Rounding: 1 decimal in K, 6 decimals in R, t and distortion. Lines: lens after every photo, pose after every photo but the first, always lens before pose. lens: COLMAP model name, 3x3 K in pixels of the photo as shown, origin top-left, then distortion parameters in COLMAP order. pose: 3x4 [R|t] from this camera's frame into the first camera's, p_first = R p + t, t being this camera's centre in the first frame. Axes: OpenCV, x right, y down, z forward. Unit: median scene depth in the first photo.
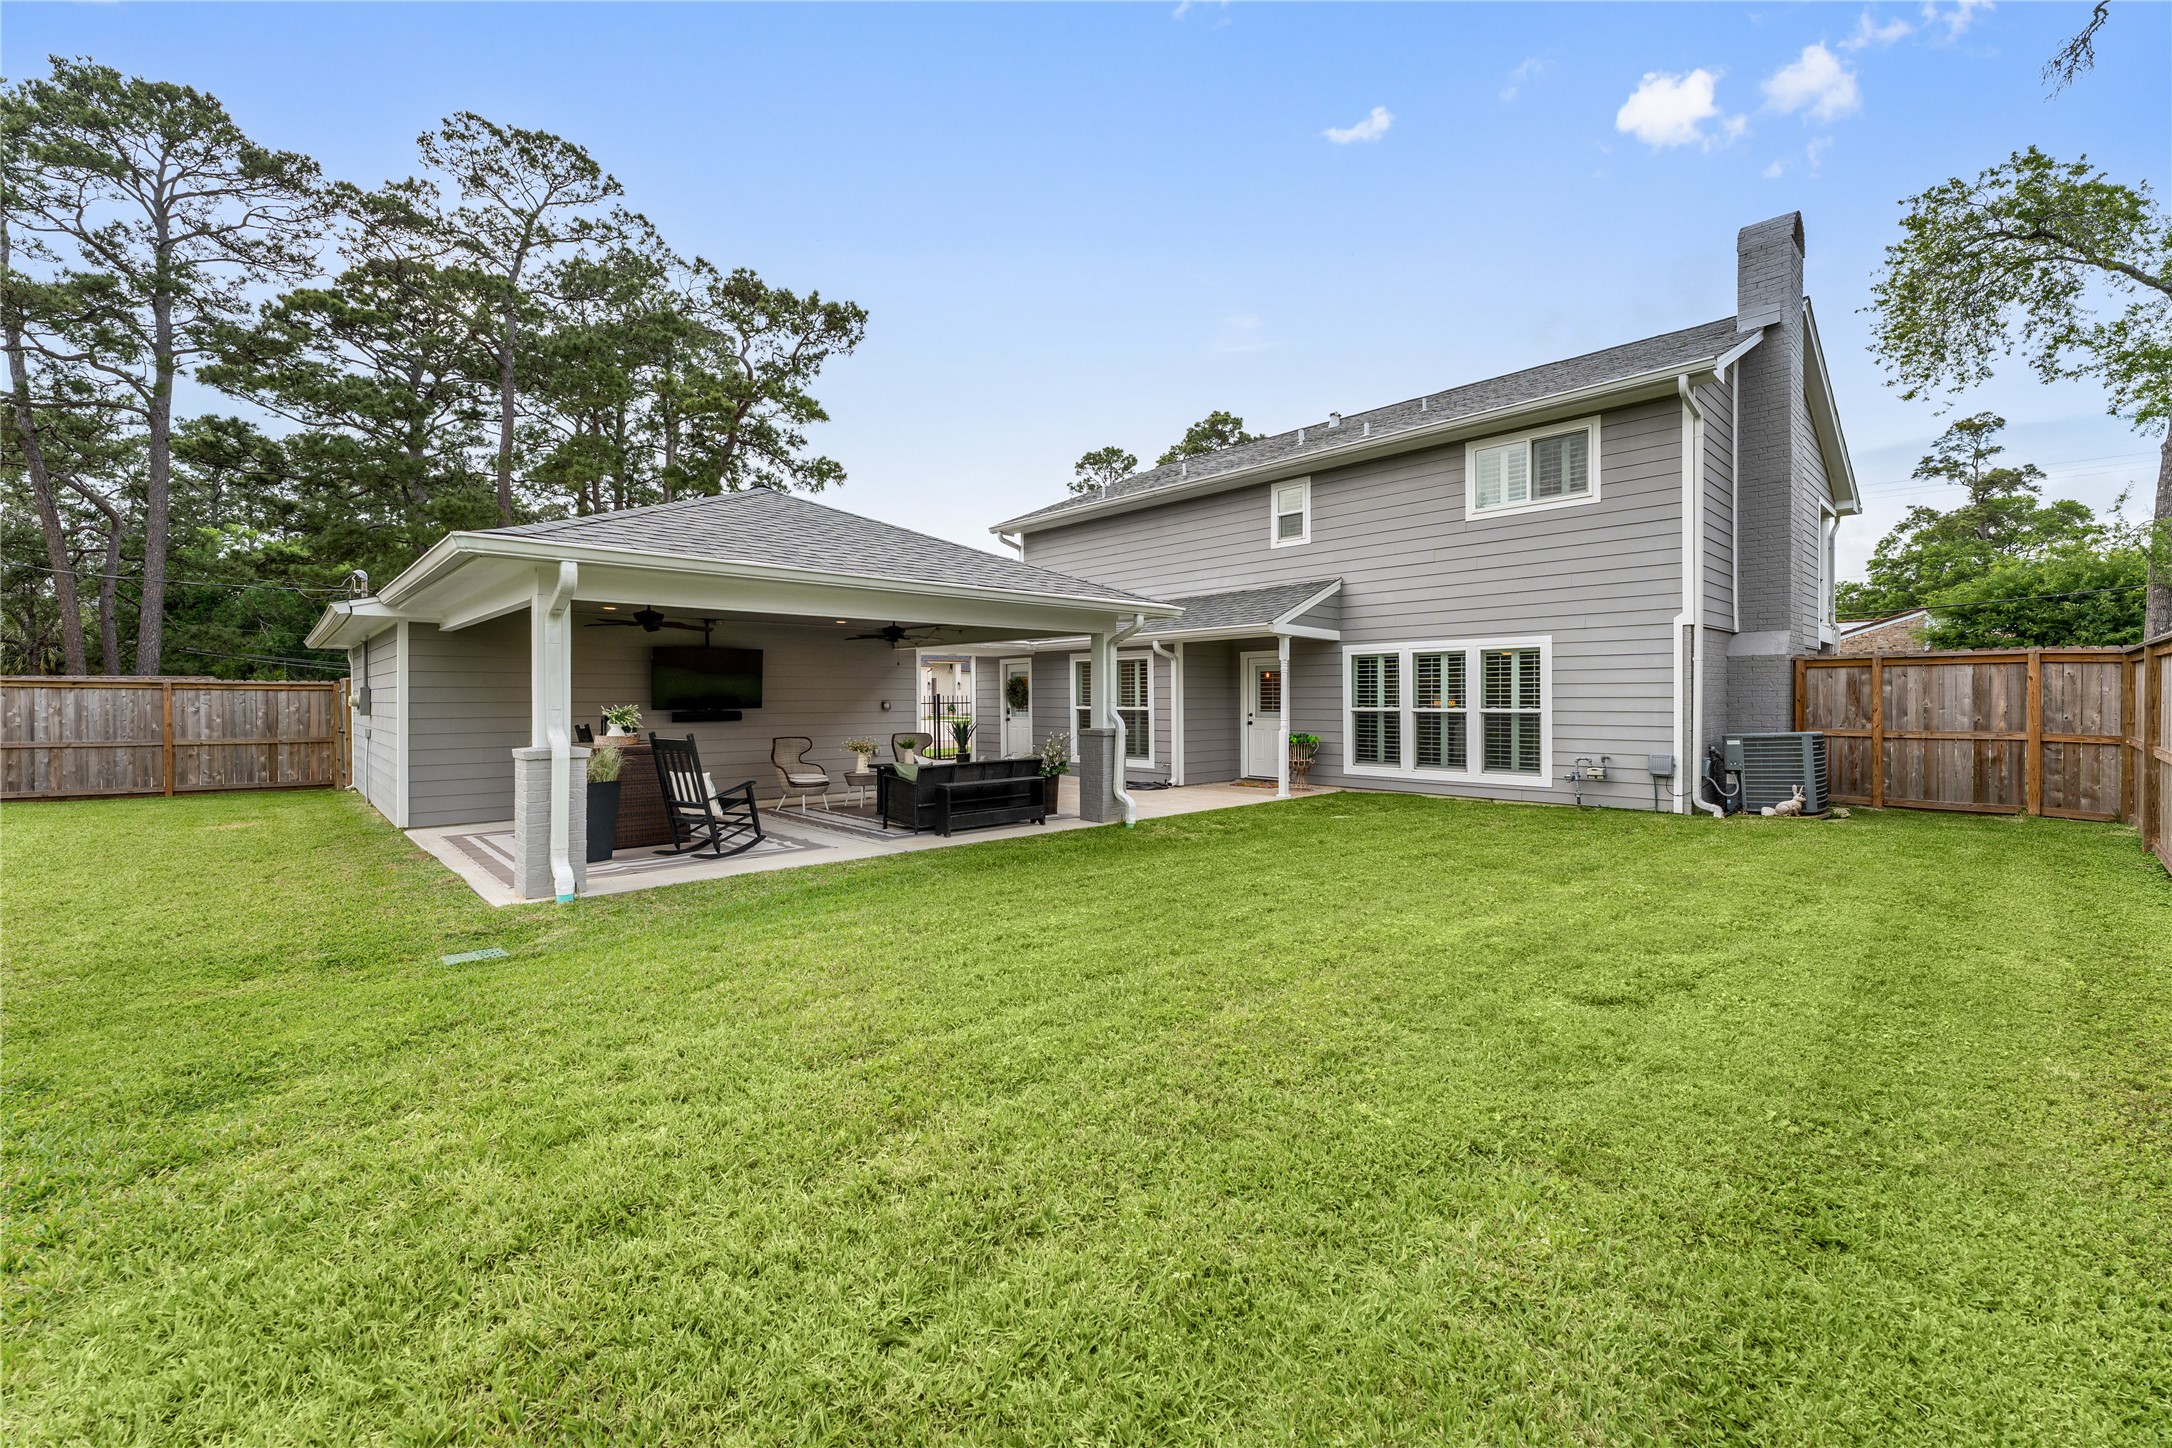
lens RADIAL K [[888.0, 0, 1091.8], [0, 888.0, 709.1], [0, 0, 1]] dist [-0.003489, -0.000189]
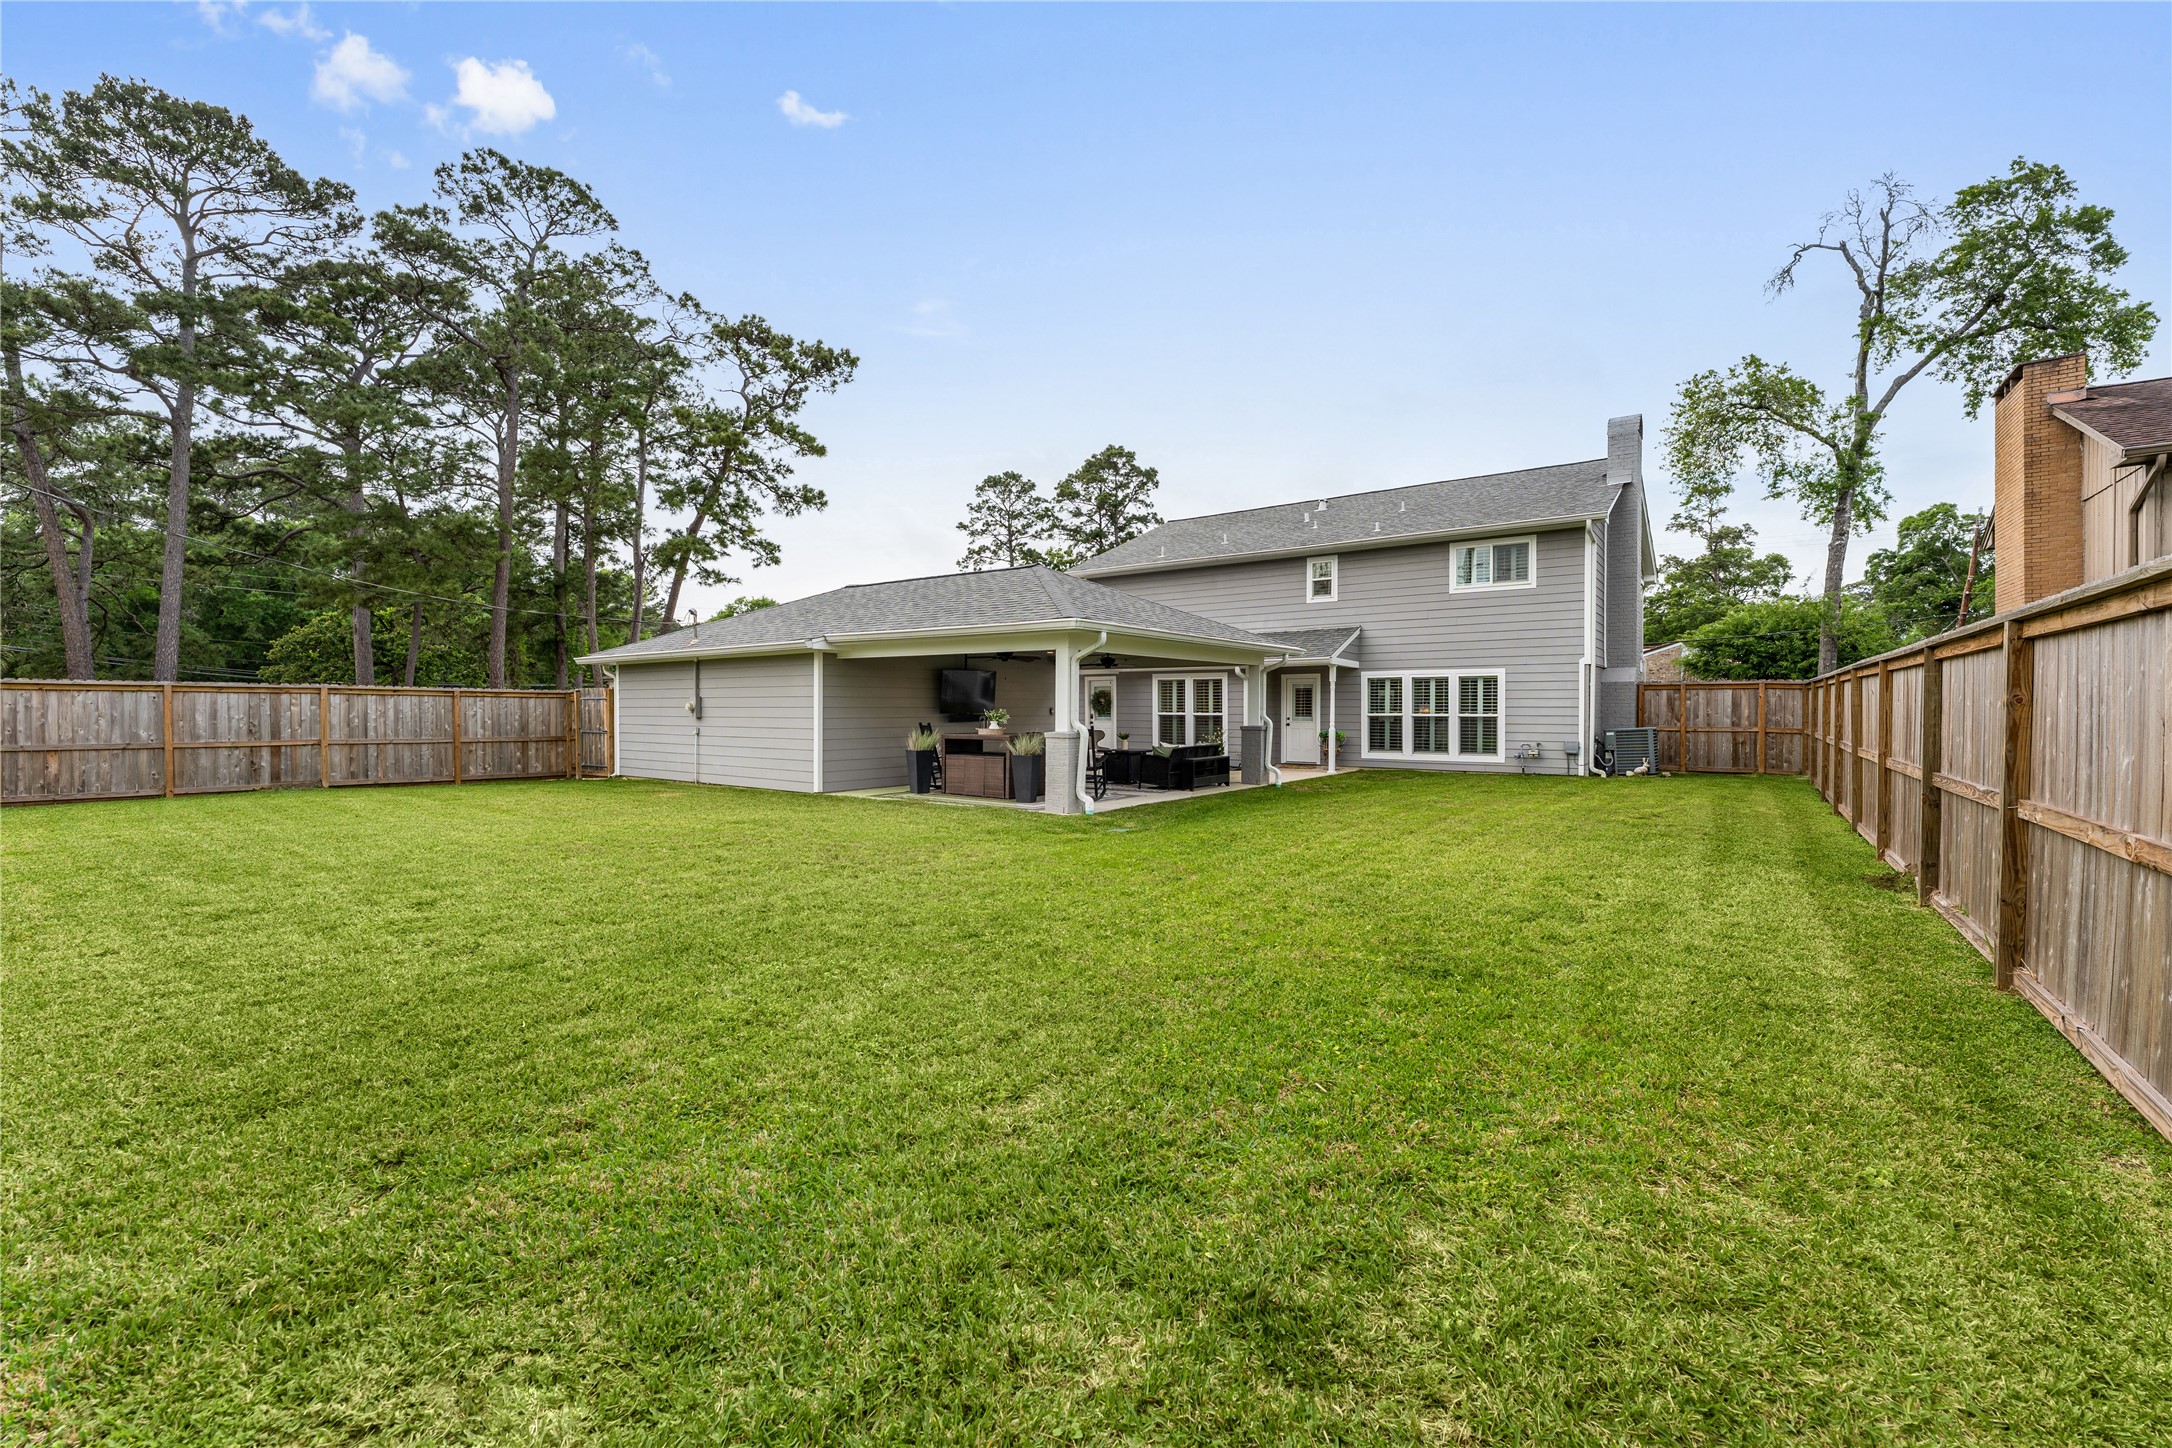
lens RADIAL K [[892.0, 0, 1086.0], [0, 892.0, 724.0], [0, 0, 1]] dist [-0.006829, 0.000088]
pose [[0.984157, 0.000431, 0.177300, -0.432519], [-0.001344, 0.999986, 0.005030, 0.009053], [-0.177295, -0.005189, 0.984144, -0.380715]]
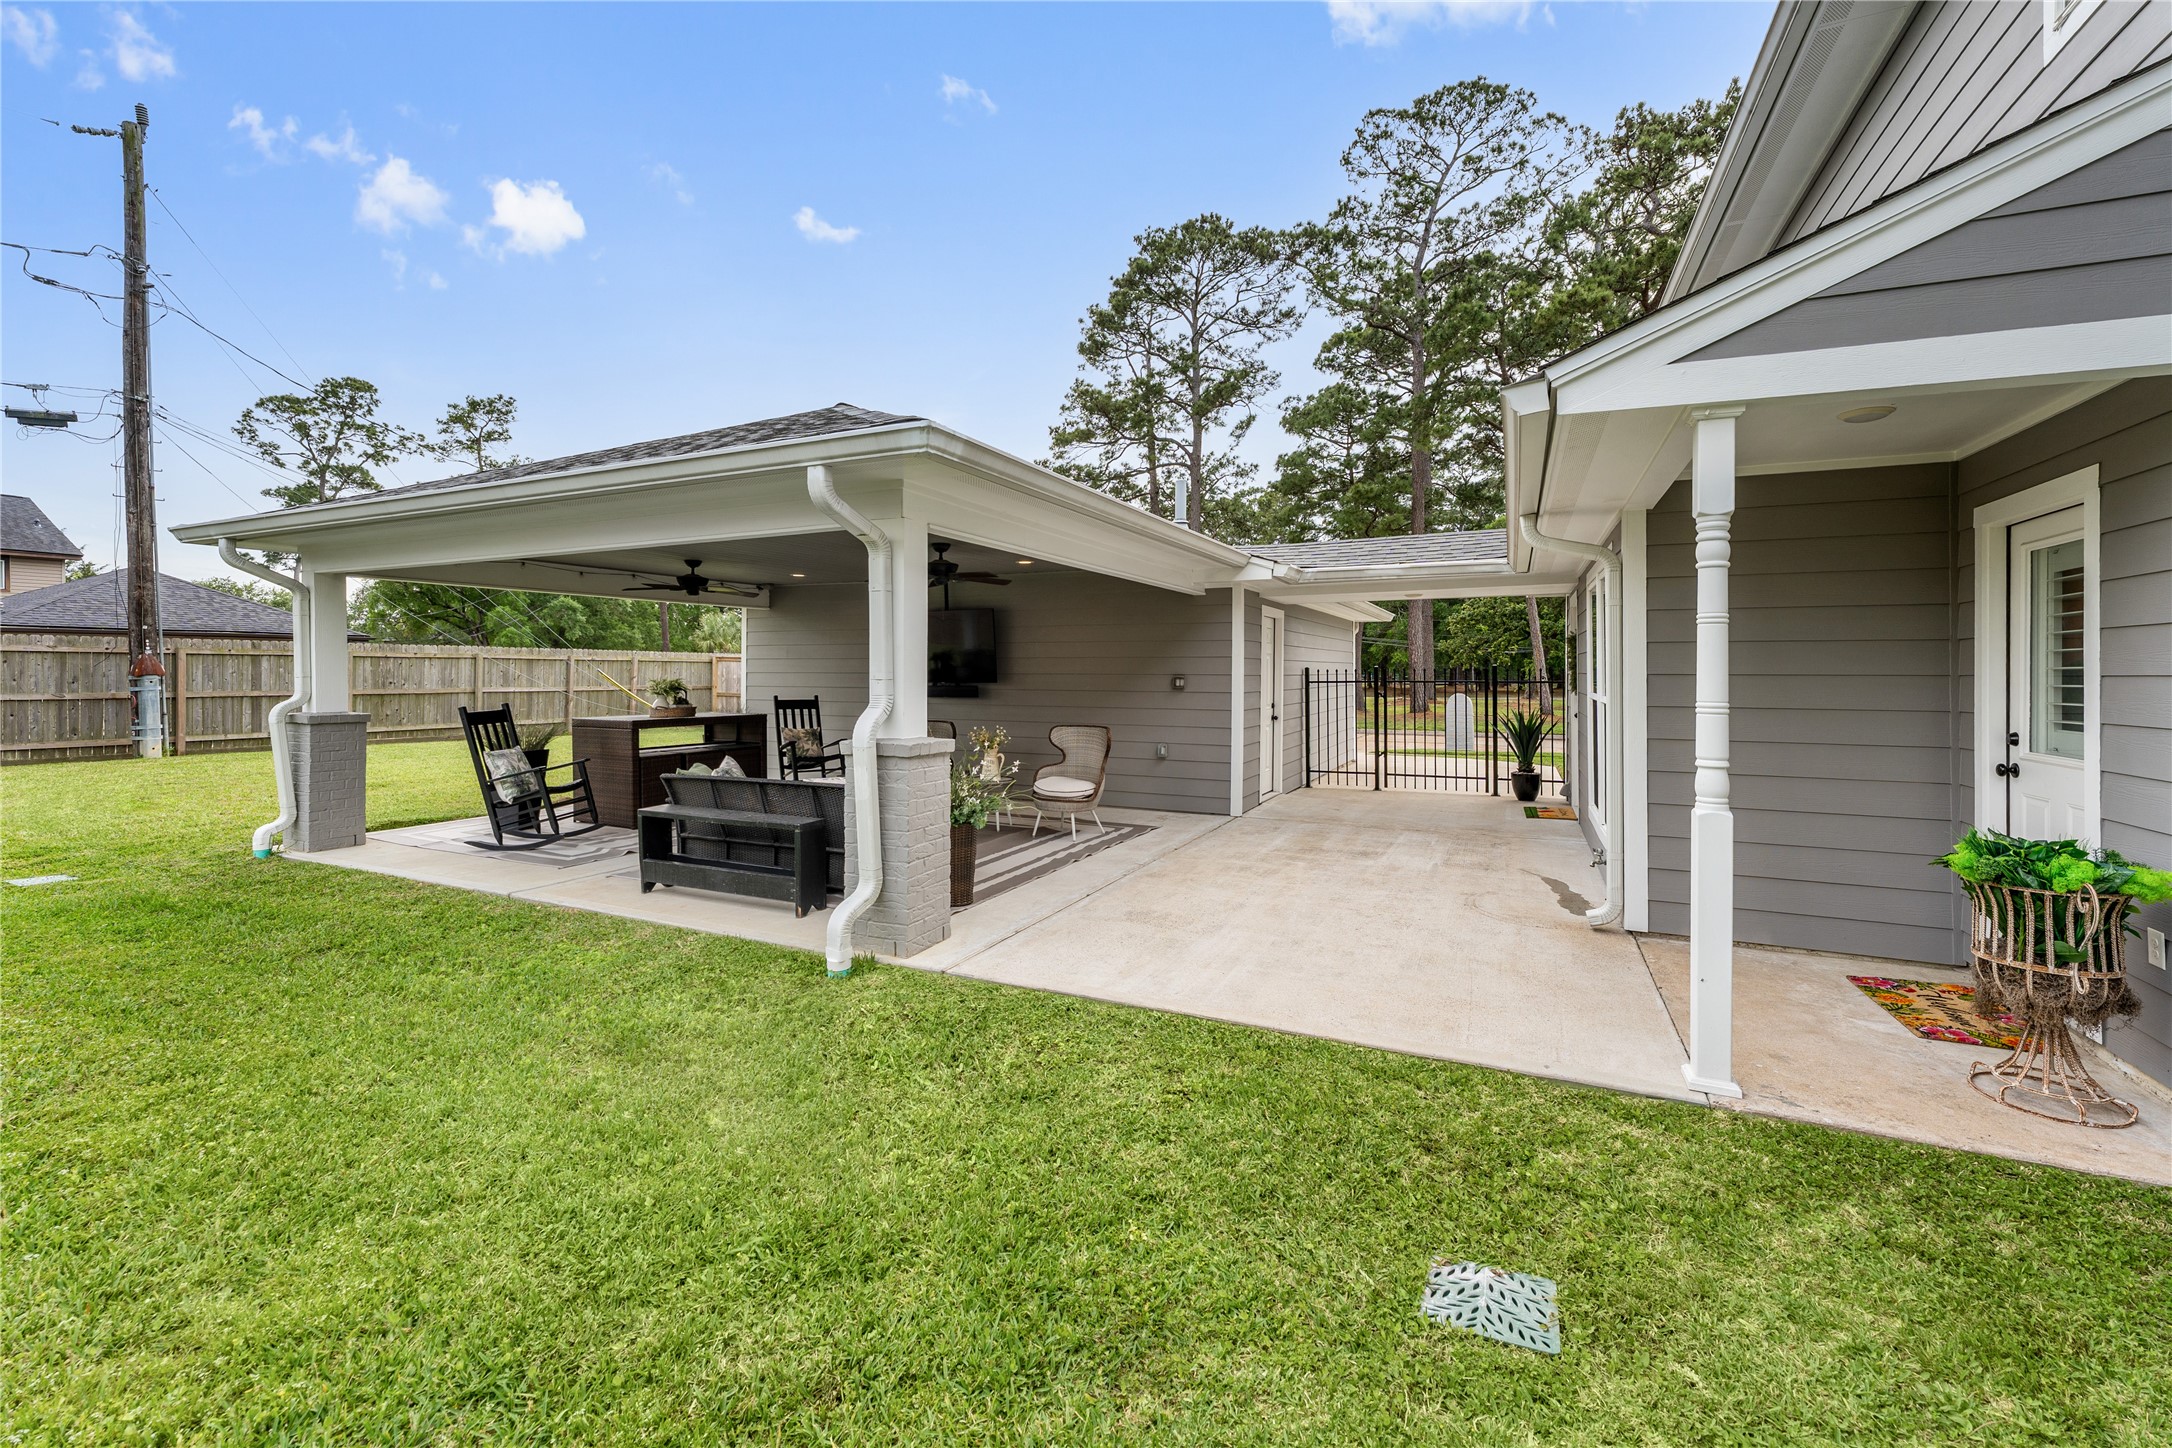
lens RADIAL K [[911.8, 0, 1083.2], [0, 911.8, 665.3], [0, 0, 1]] dist [-0.002385, -0.000116]
pose [[0.364277, -0.006412, -0.931269, 0.368354], [-0.019389, 0.999707, -0.014467, -0.005634], [0.931089, 0.023327, 0.364046, 0.700498]]
